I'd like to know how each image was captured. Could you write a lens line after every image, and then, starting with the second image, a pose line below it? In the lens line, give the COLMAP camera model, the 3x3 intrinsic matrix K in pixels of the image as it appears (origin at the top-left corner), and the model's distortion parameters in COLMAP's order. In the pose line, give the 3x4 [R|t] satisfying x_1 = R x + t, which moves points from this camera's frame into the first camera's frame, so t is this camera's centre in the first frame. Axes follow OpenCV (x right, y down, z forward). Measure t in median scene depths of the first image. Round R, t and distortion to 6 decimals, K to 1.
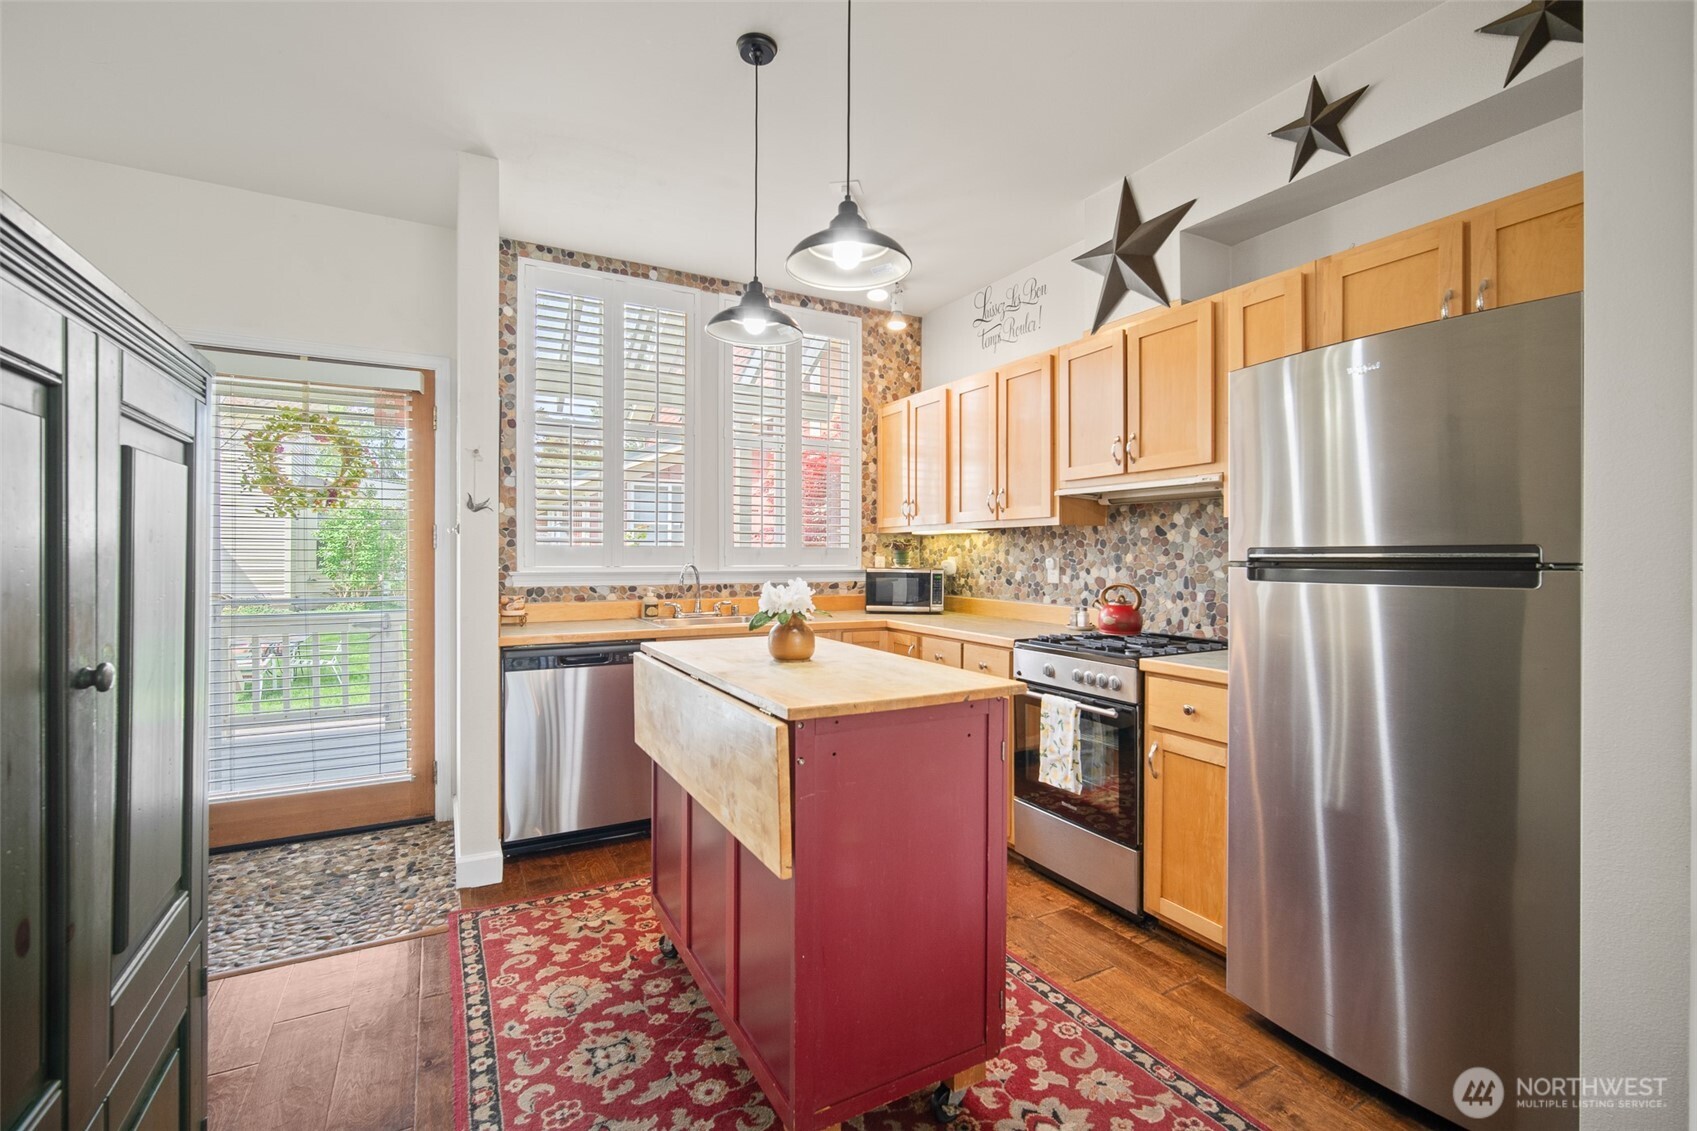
lens RADIAL K [[744.2, 0, 853.3], [0, 744.2, 557.7], [0, 0, 1]] dist [-0.014257, 0.004789]
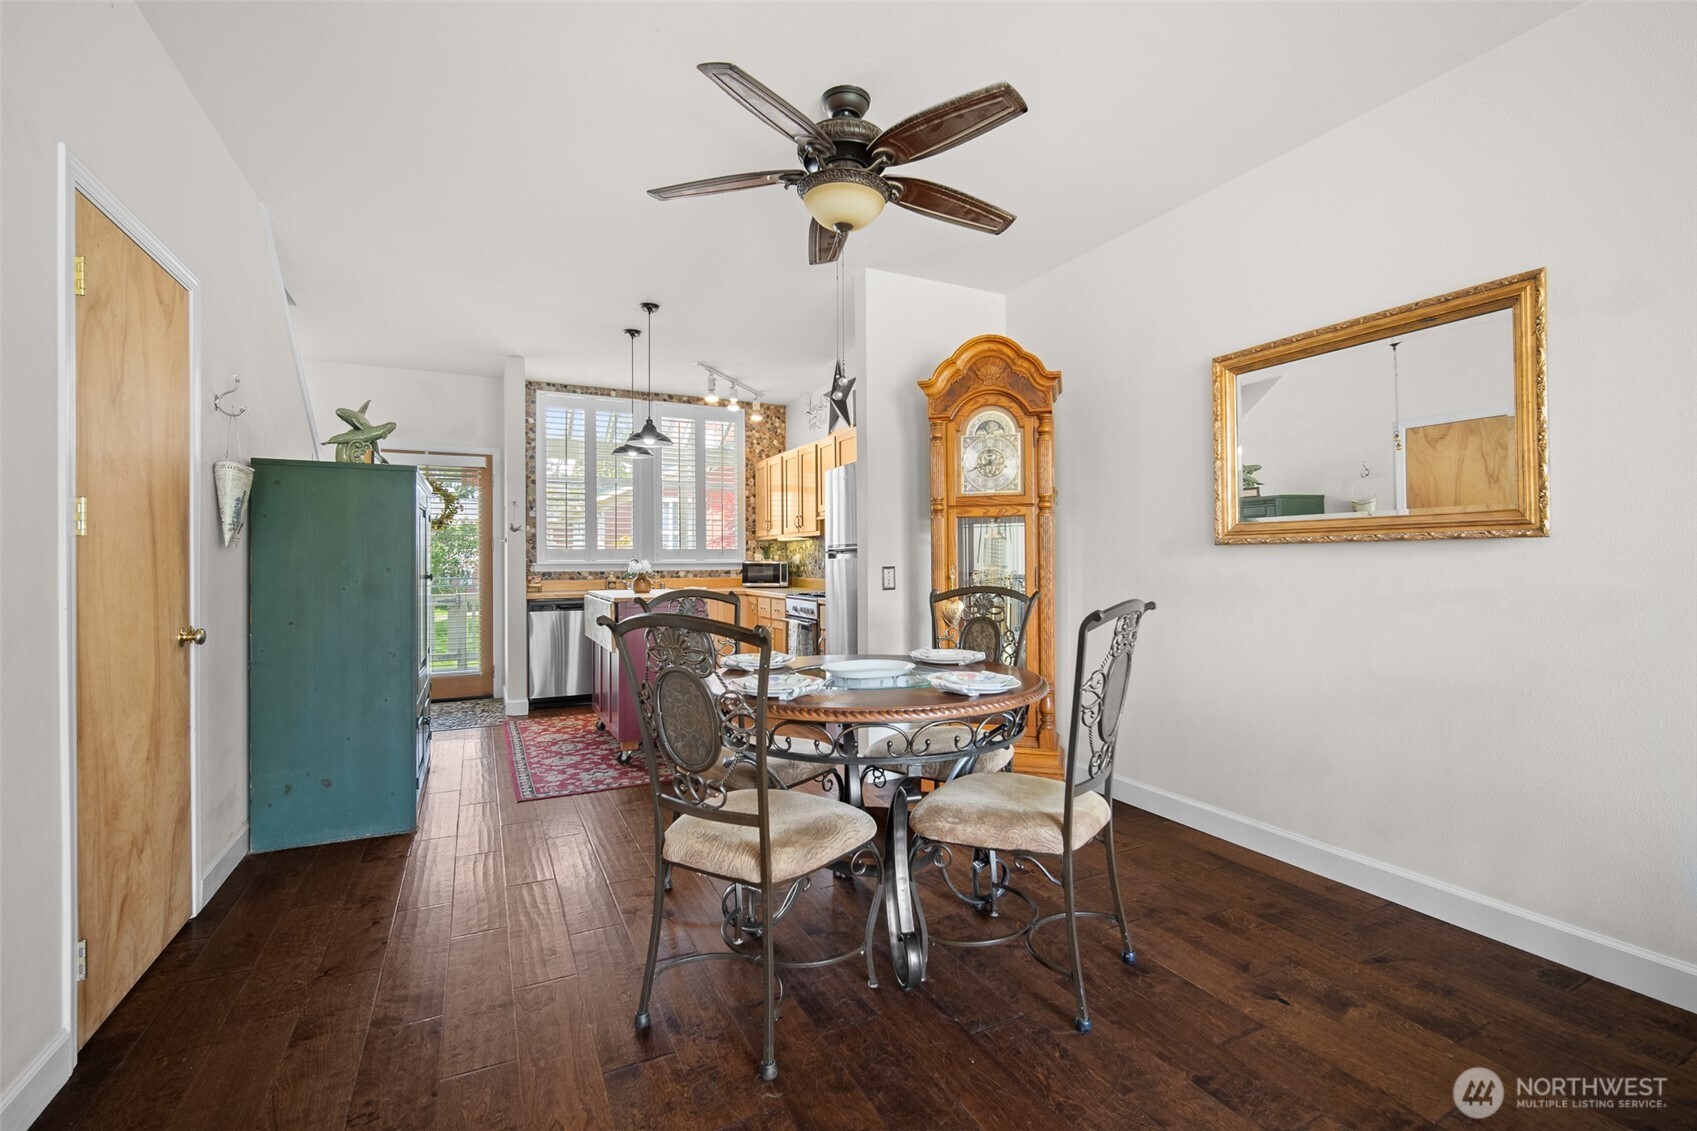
lens RADIAL K [[744.2, 0, 855.0], [0, 744.2, 558.0], [0, 0, 1]] dist [-0.014257, 0.004789]
pose [[0.999268, -0.008018, -0.037405, 0.396524], [0.007745, 0.999942, -0.007444, 0.025802], [0.037463, 0.007149, 0.999272, -0.792674]]
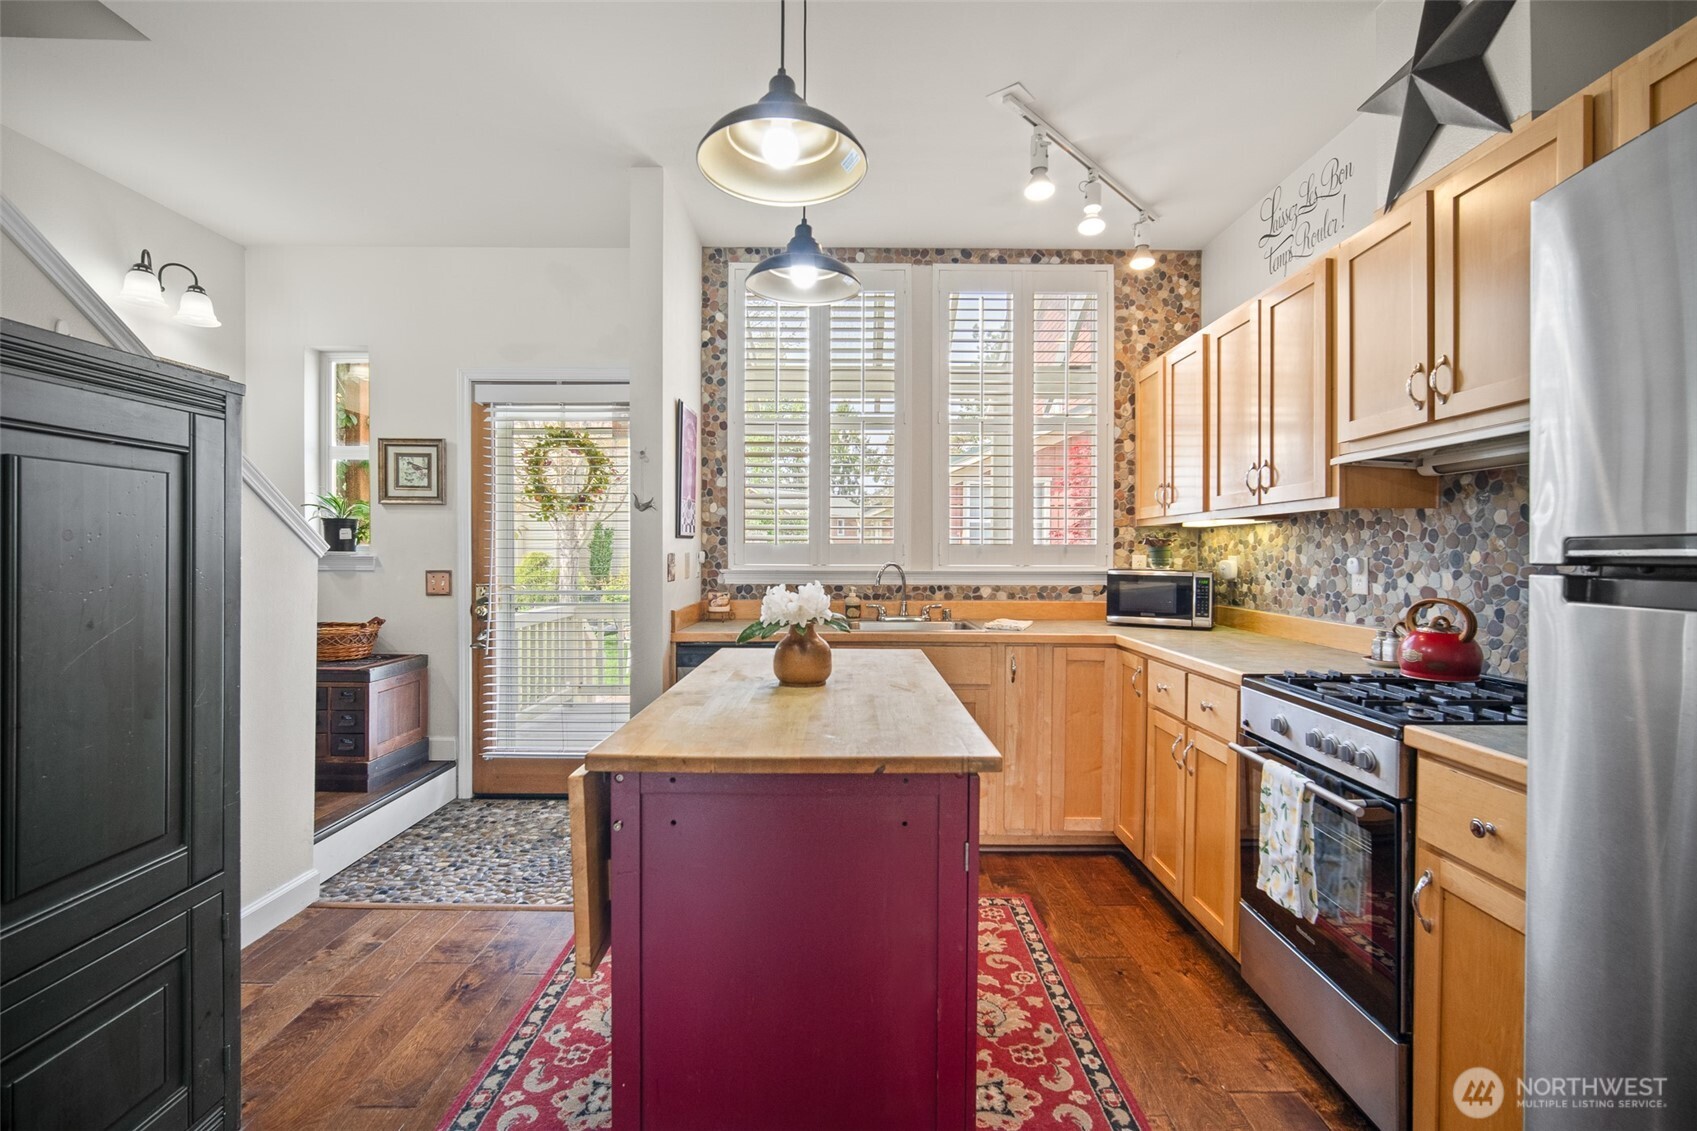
lens RADIAL K [[744.2, 0, 850.4], [0, 744.2, 558.4], [0, 0, 1]] dist [-0.014257, 0.004789]
pose [[0.874305, 0.003640, -0.485364, 0.197220], [-0.002462, 0.999992, 0.003066, 0.000307], [0.485371, -0.001486, 0.874307, 0.181099]]
